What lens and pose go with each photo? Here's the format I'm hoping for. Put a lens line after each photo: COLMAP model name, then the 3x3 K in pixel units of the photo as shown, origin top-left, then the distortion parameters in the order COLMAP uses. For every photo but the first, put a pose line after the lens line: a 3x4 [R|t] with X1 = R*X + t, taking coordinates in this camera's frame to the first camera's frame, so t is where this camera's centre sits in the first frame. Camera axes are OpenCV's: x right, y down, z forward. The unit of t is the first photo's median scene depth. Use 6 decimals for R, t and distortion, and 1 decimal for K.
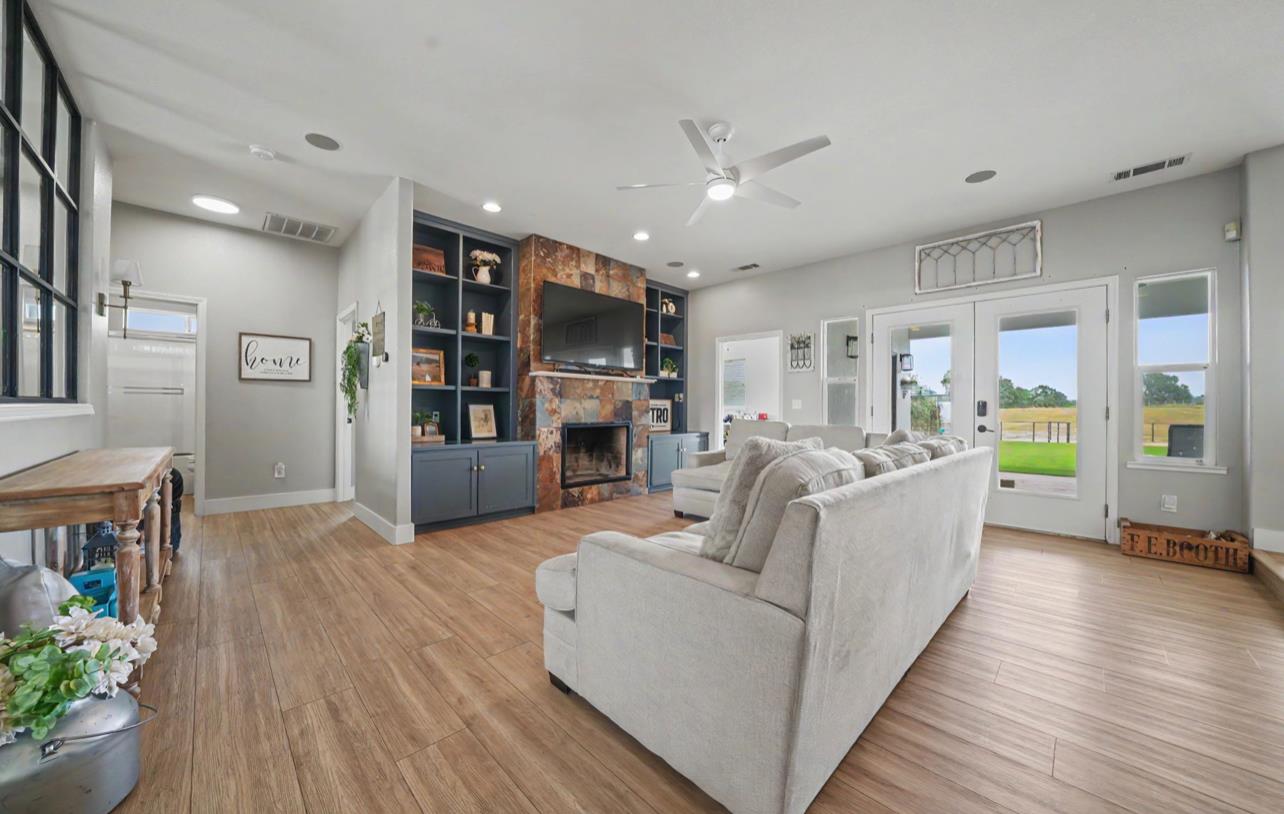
lens RADIAL K [[453.2, 0, 638.3], [0, 453.2, 409.8], [0, 0, 1]] dist [-0.014435, -0.000254]
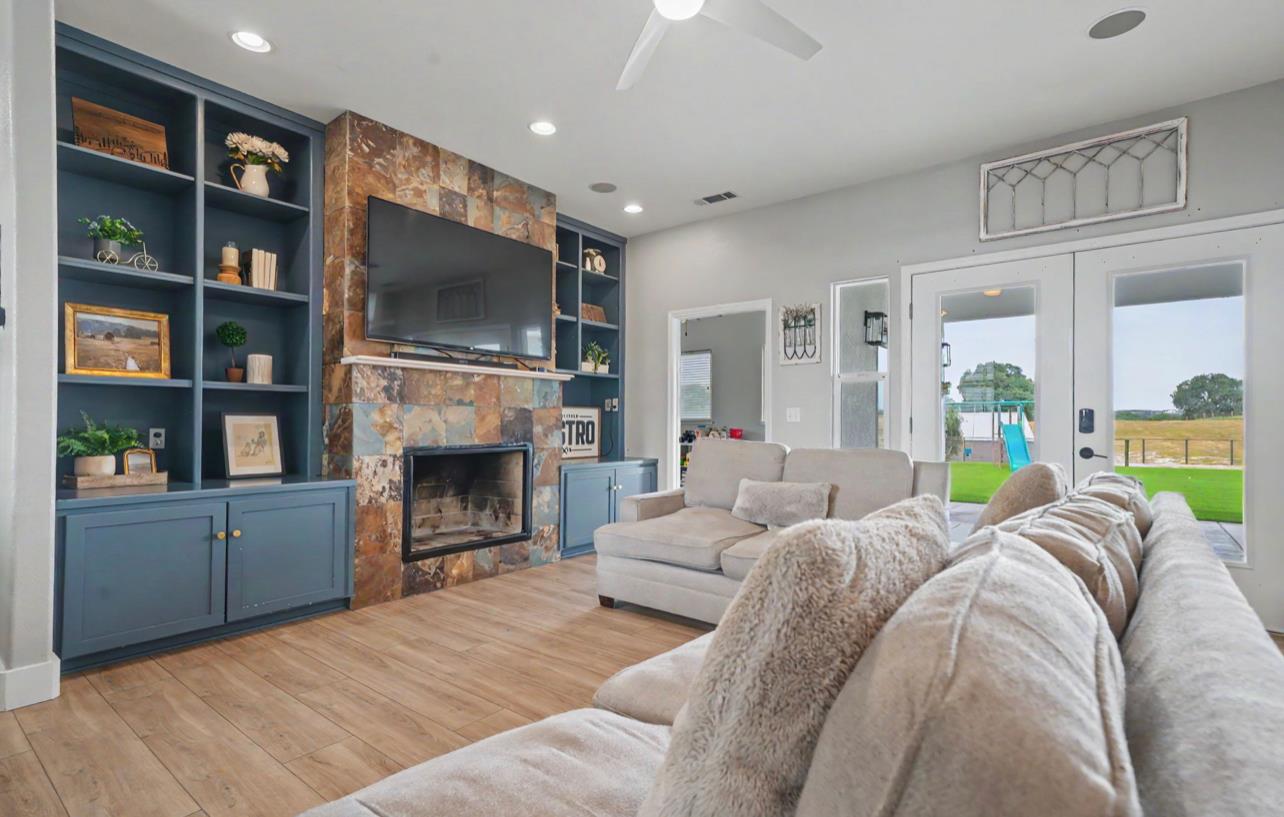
lens RADIAL K [[612.6, 0, 638.4], [0, 612.6, 418.8], [0, 0, 1]] dist [0.017897, 0.001023]
pose [[0.992577, -0.000696, 0.121615, 0.031396], [0.001595, 0.999972, -0.007292, -0.000691], [-0.121606, 0.007432, 0.992551, 0.192138]]
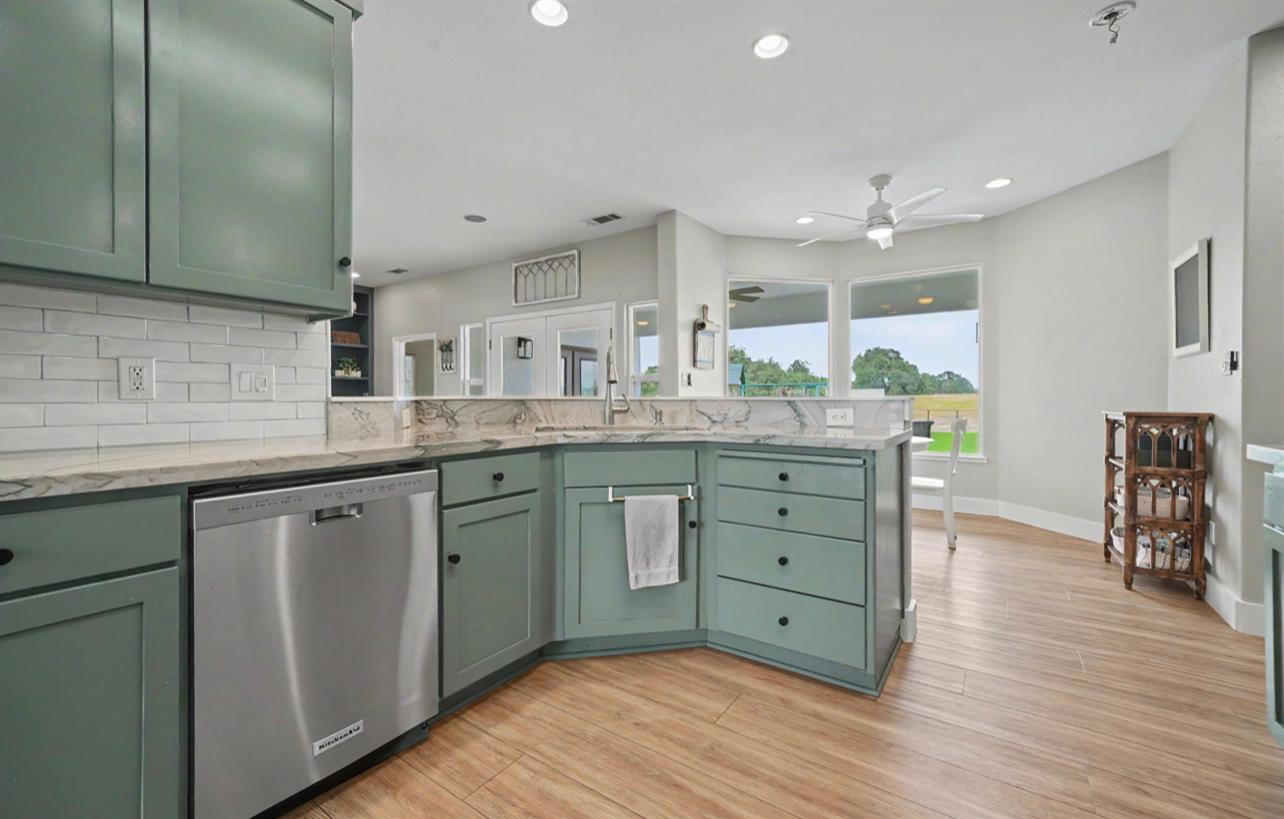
lens RADIAL K [[529.9, 0, 634.5], [0, 529.9, 409.4], [0, 0, 1]] dist [0.005670, -0.000728]
pose [[0.982495, -0.014330, 0.185737, 0.642079], [0.011046, 0.999764, 0.018702, -0.022339], [-0.185961, -0.016323, 0.982422, -0.341462]]
